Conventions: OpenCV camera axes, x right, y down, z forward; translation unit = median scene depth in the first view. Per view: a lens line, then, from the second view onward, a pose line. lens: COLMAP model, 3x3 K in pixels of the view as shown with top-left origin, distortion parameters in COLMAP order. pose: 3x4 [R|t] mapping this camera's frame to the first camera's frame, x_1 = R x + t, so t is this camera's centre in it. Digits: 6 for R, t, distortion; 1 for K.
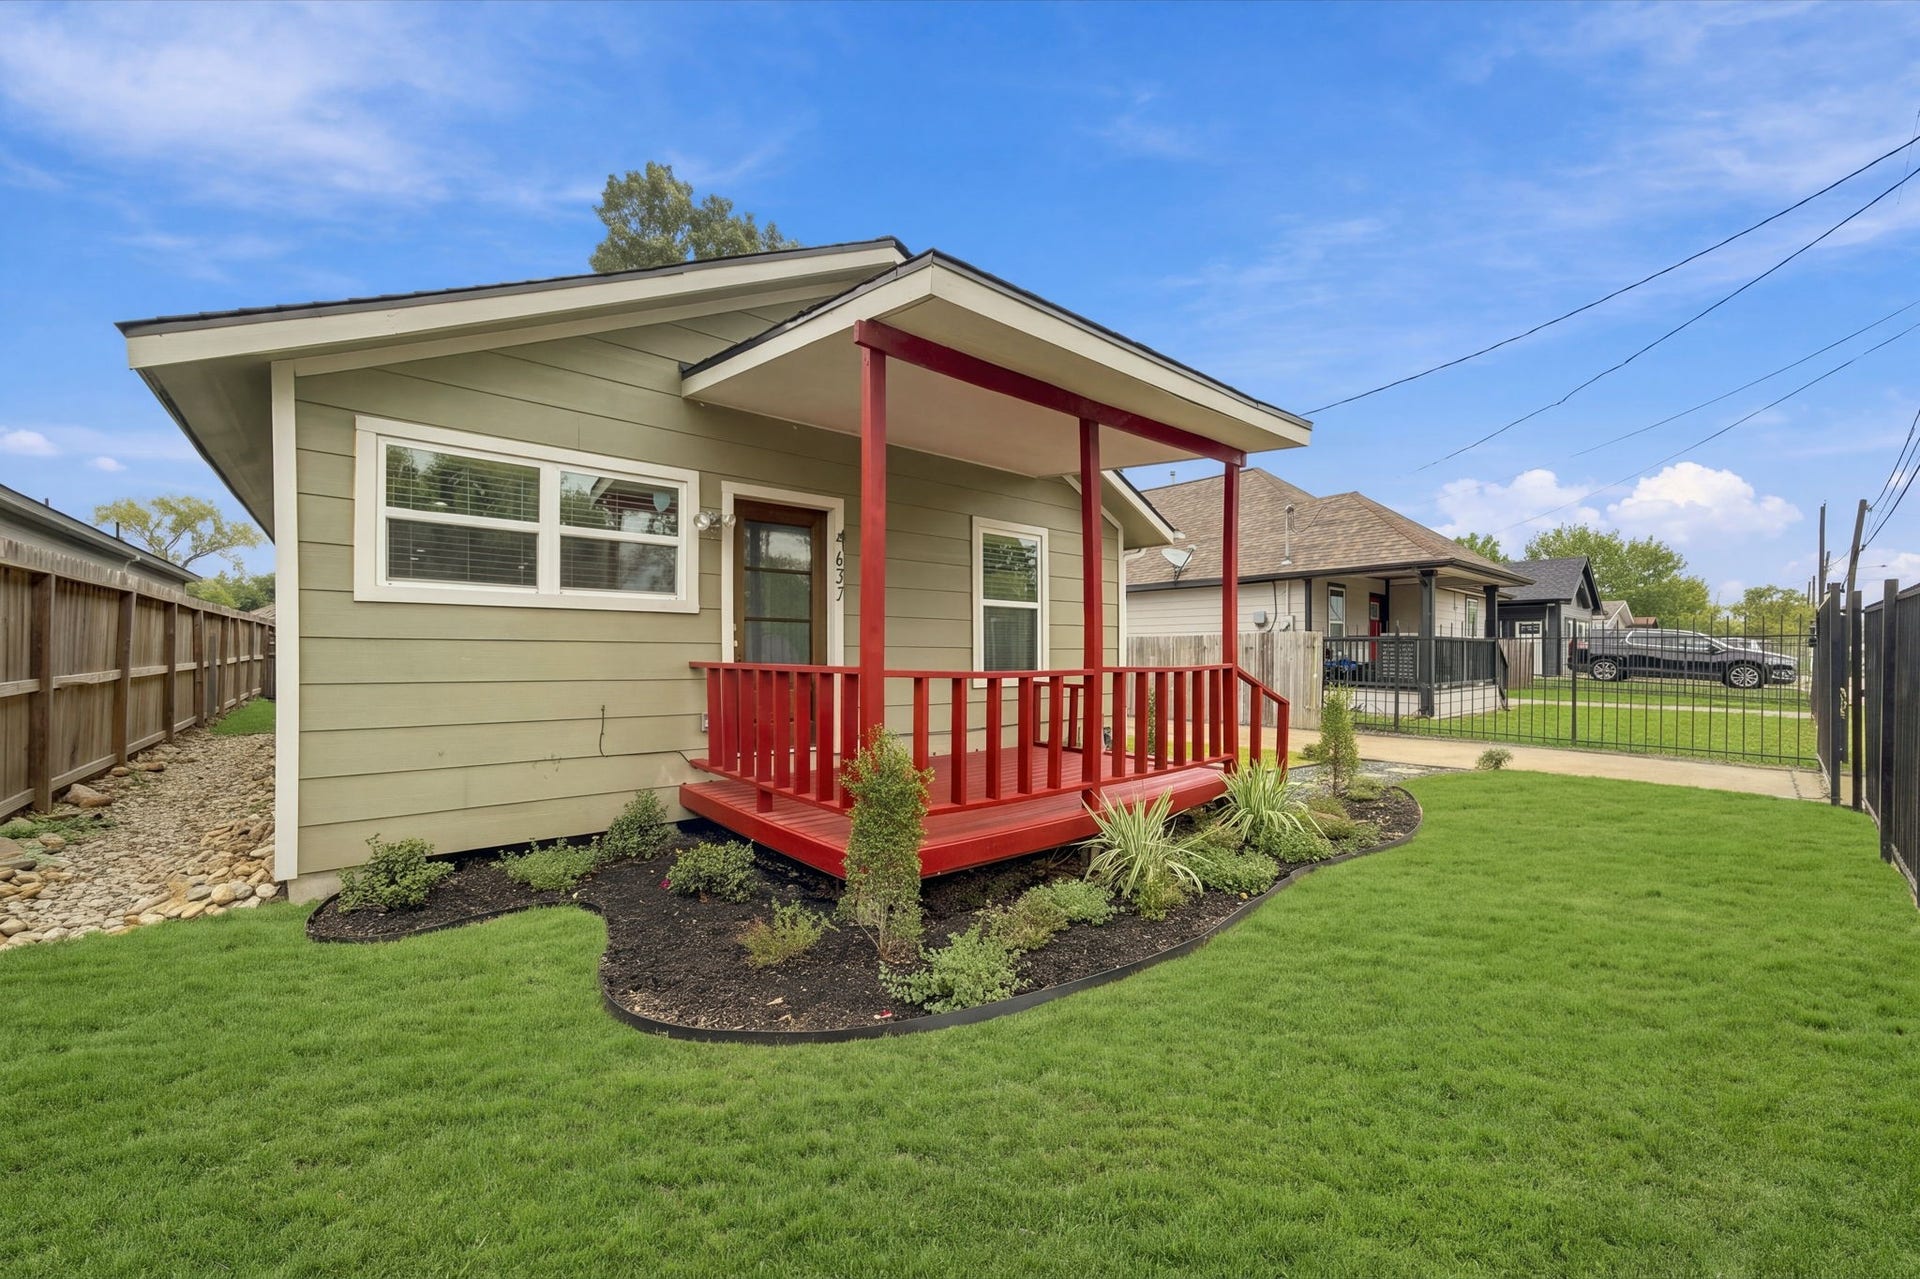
lens RADIAL K [[726.0, 0, 959.8], [0, 726.0, 643.6], [0, 0, 1]] dist [0.001624, 0.000068]
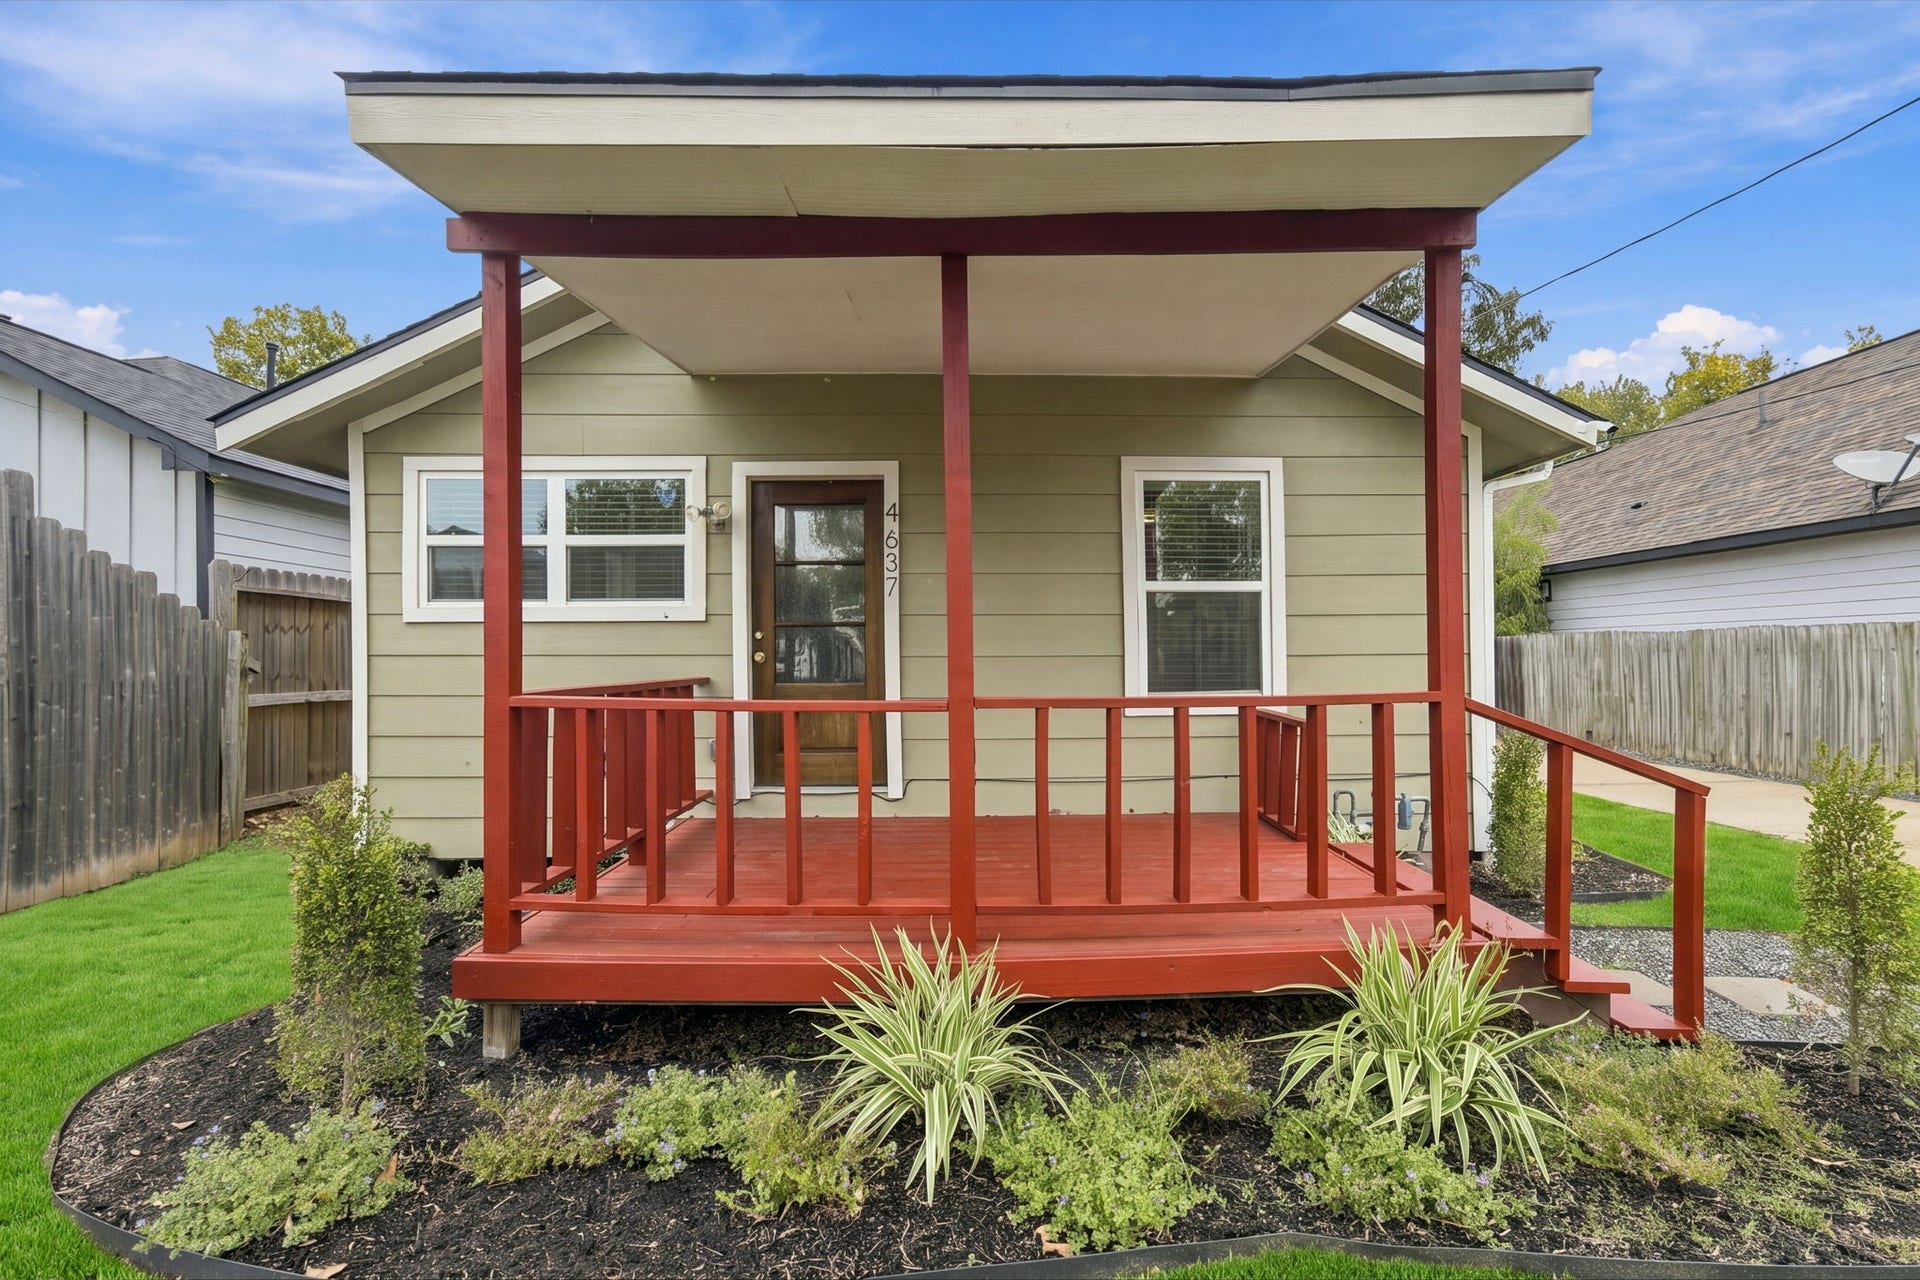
lens RADIAL K [[838.7, 0, 959.7], [0, 838.7, 651.1], [0, 0, 1]] dist [0.012792, 0.000468]
pose [[0.774705, -0.016362, -0.632111, 0.438915], [0.013890, 0.999864, -0.008857, 0.005653], [0.632170, -0.001918, 0.774827, 0.367739]]
